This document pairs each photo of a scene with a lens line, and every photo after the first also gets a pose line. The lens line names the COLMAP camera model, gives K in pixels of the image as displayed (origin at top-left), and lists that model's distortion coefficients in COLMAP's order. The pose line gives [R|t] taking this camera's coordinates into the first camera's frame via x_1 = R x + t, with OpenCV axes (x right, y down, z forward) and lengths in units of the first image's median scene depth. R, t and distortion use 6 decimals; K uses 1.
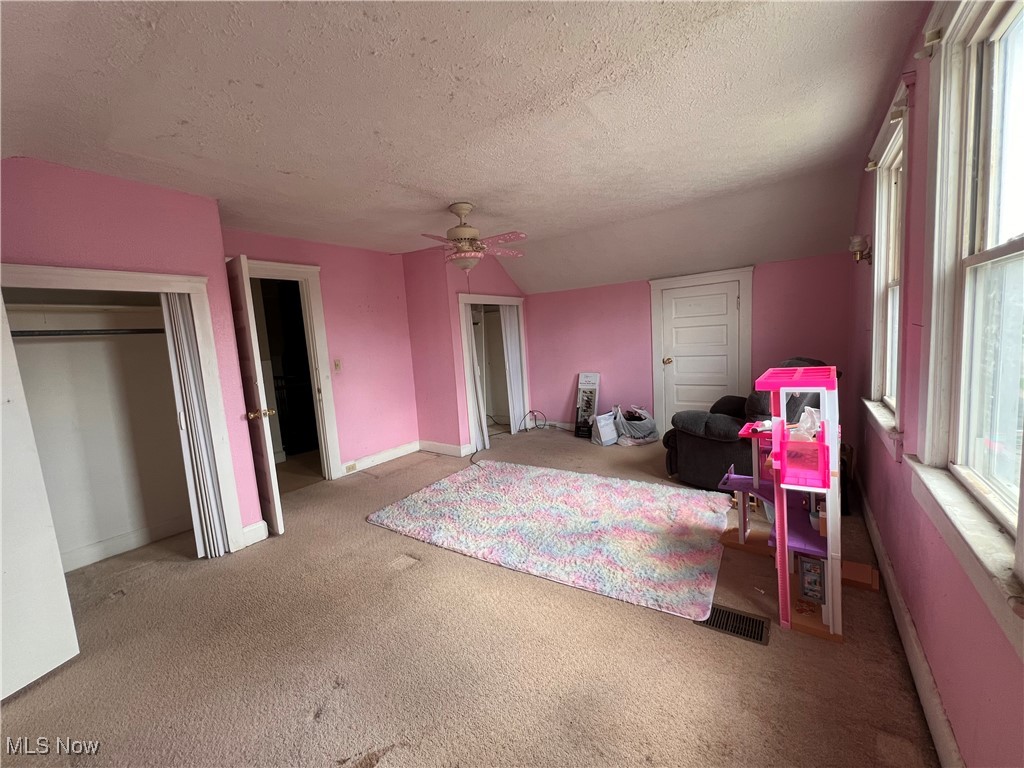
lens RADIAL K [[410.2, 0, 510.2], [0, 410.2, 379.5], [0, 0, 1]] dist [-0.002036, -0.000637]
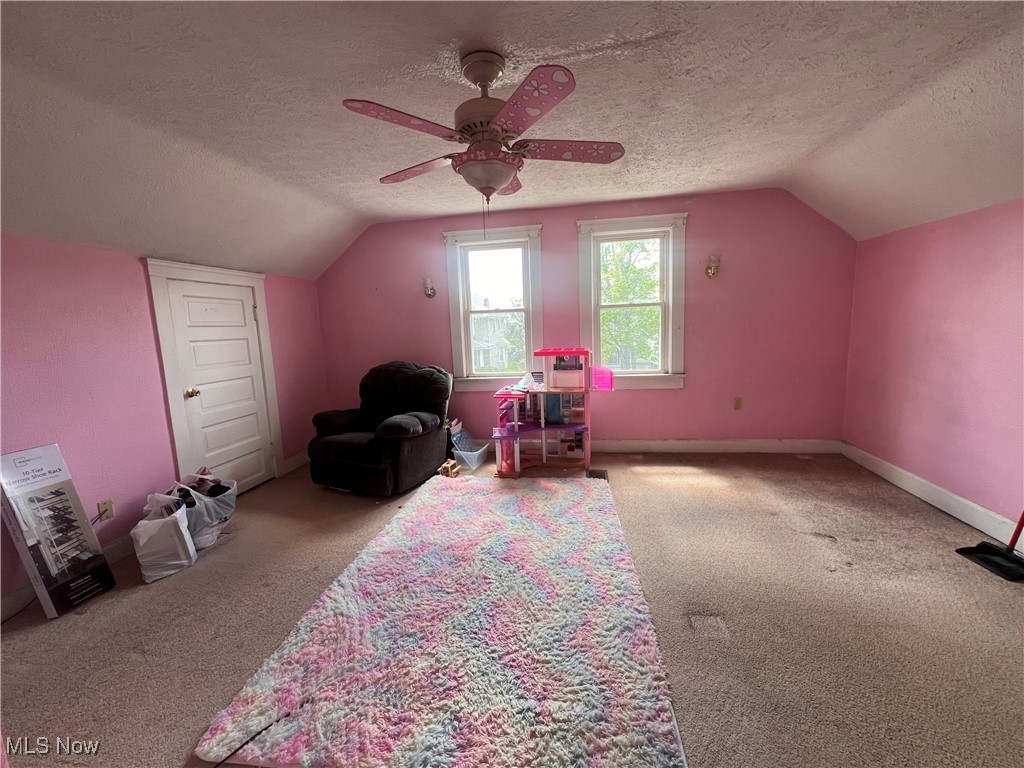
lens RADIAL K [[410.2, 0, 509.0], [0, 410.2, 380.8], [0, 0, 1]] dist [-0.002036, -0.000637]
pose [[-0.417679, -0.032965, 0.907996, -0.415765], [0.176687, 0.977317, 0.116758, -0.053807], [-0.891249, 0.209198, -0.402381, 0.859084]]
